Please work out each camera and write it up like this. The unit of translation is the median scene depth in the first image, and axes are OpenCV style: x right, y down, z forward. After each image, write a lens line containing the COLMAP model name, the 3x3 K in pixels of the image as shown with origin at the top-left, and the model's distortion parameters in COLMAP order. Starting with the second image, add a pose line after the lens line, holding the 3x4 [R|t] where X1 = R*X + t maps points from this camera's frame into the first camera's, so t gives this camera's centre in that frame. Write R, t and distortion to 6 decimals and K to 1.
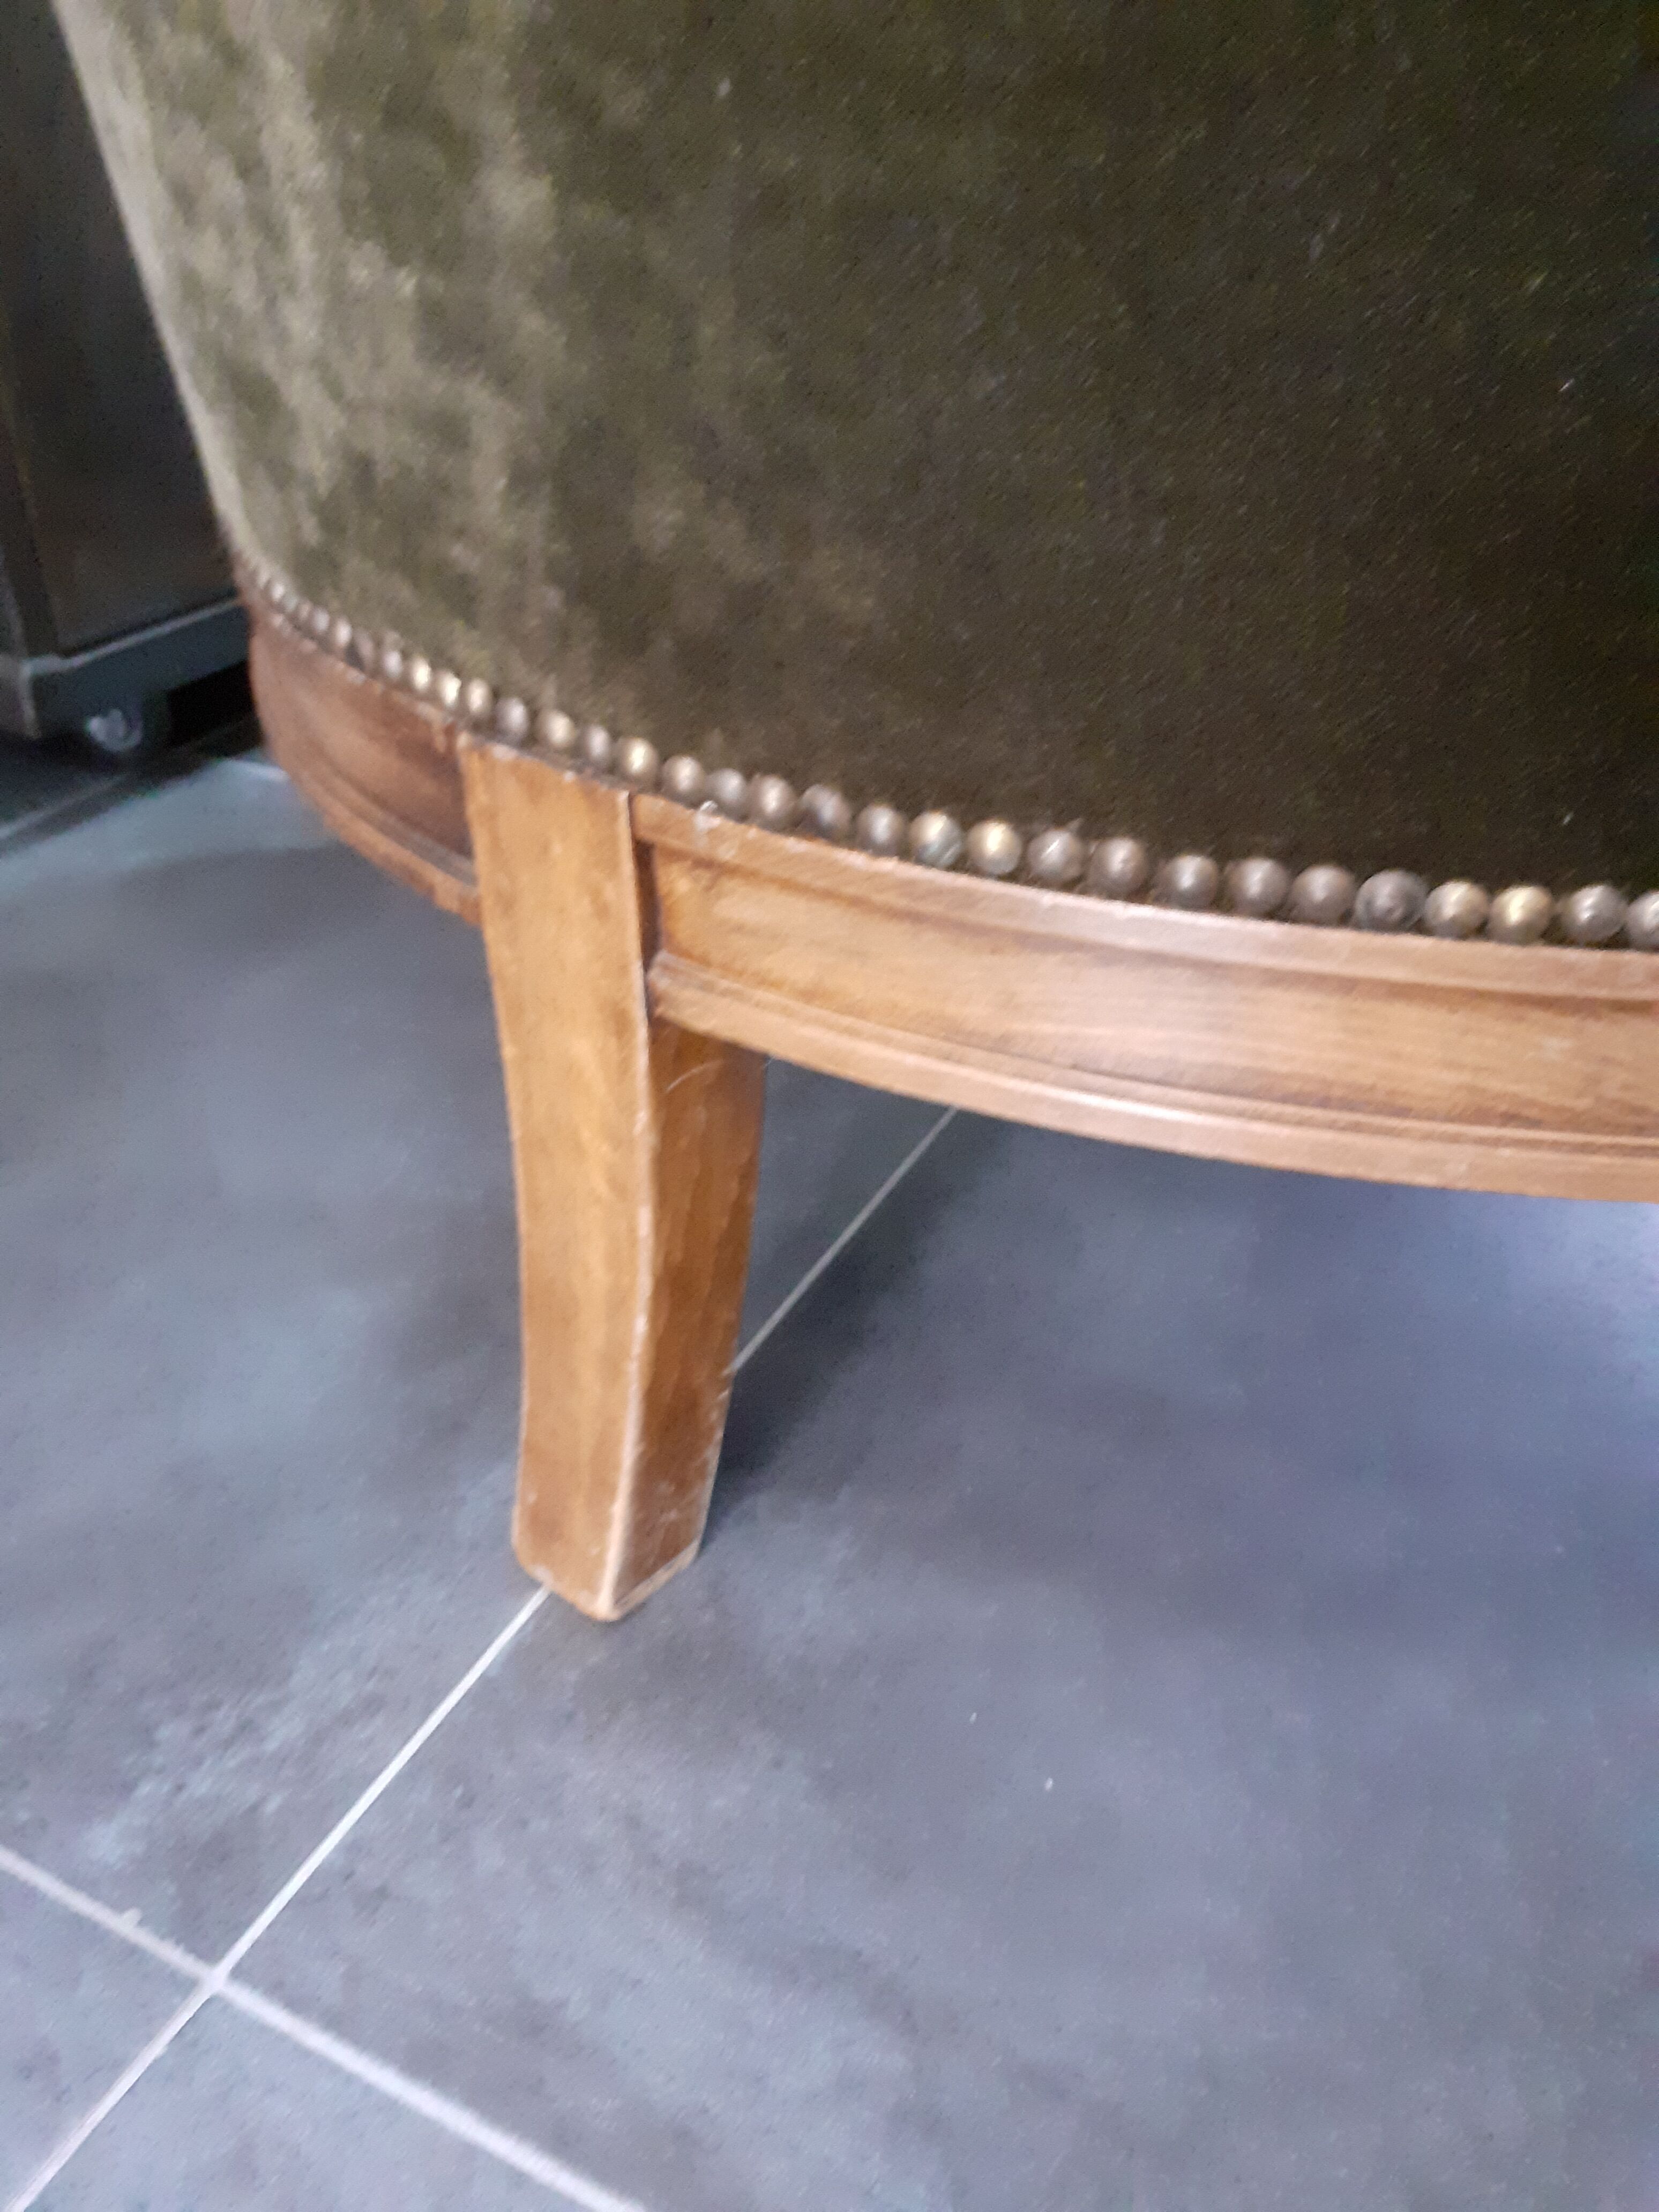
lens RADIAL K [[1717.6, 0, 828.7], [0, 1717.6, 1061.9], [0, 0, 1]] dist [0.010519, -0.002334]
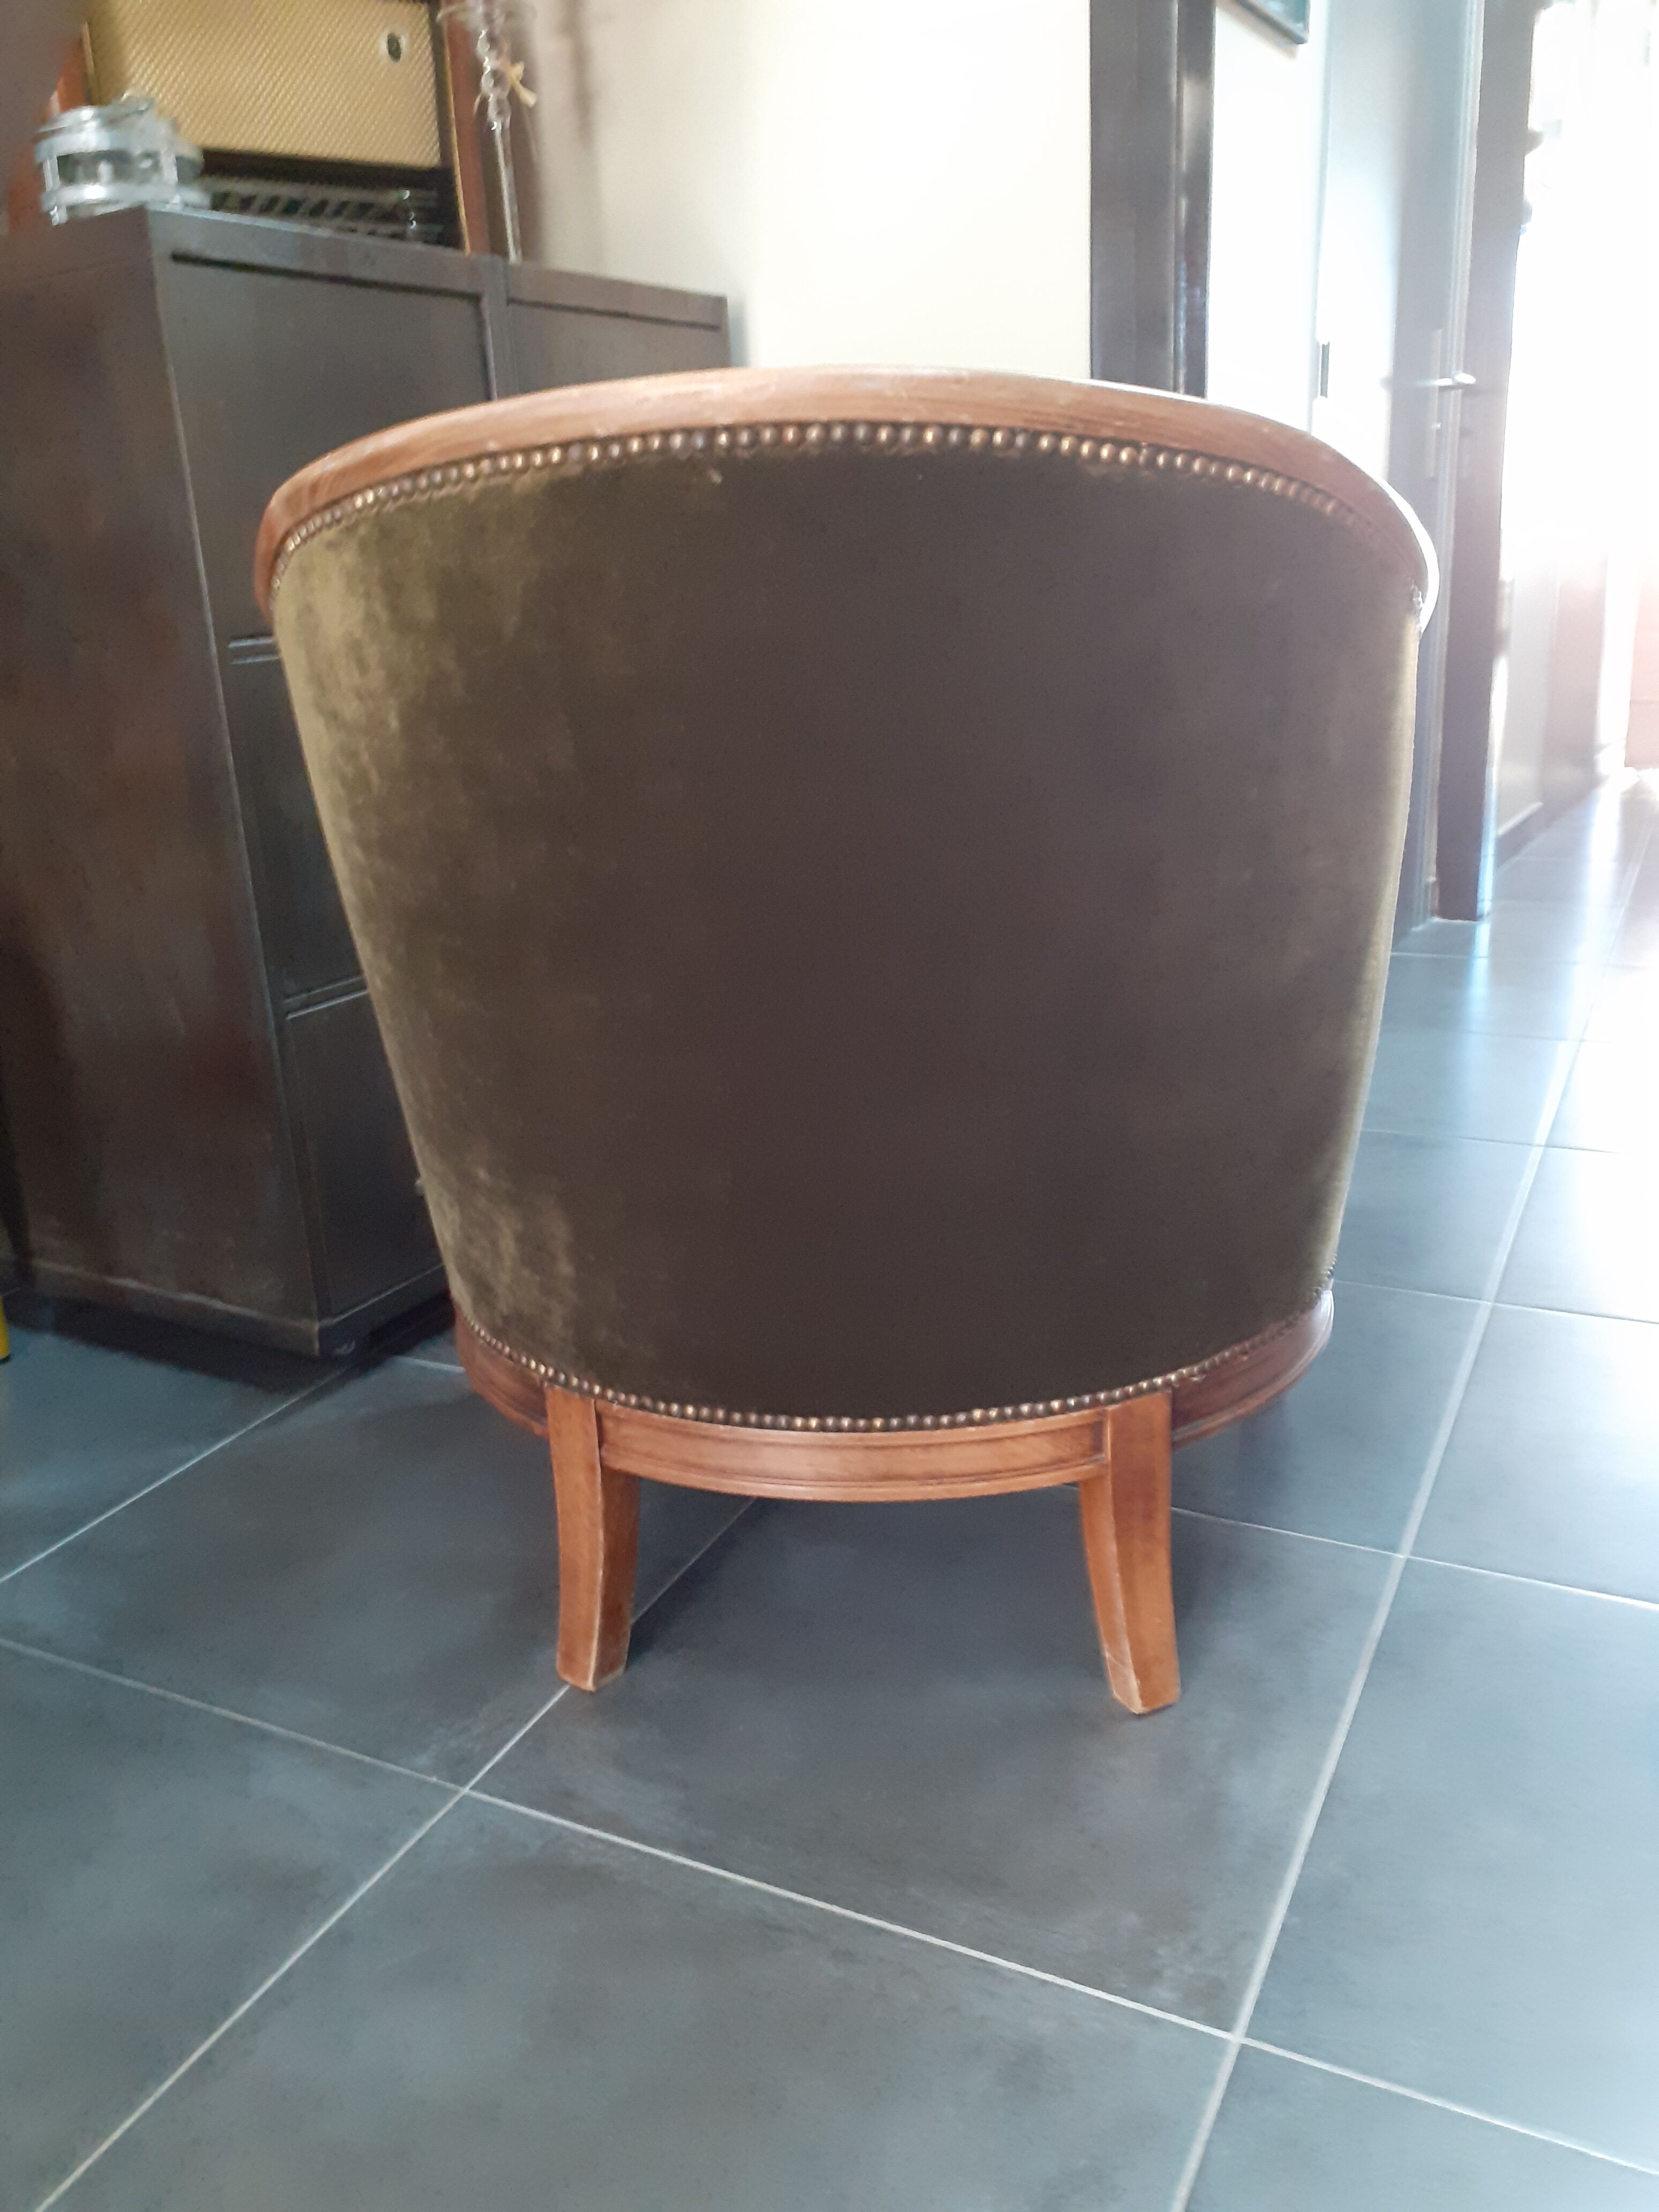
lens RADIAL K [[1717.6, 0, 828.7], [0, 1717.6, 1061.9], [0, 0, 1]] dist [0.010519, -0.002334]
pose [[0.998910, -0.045007, 0.012387, 0.333658], [0.046676, 0.959086, -0.279241, 0.177225], [0.000688, 0.279514, 0.960141, -2.445804]]
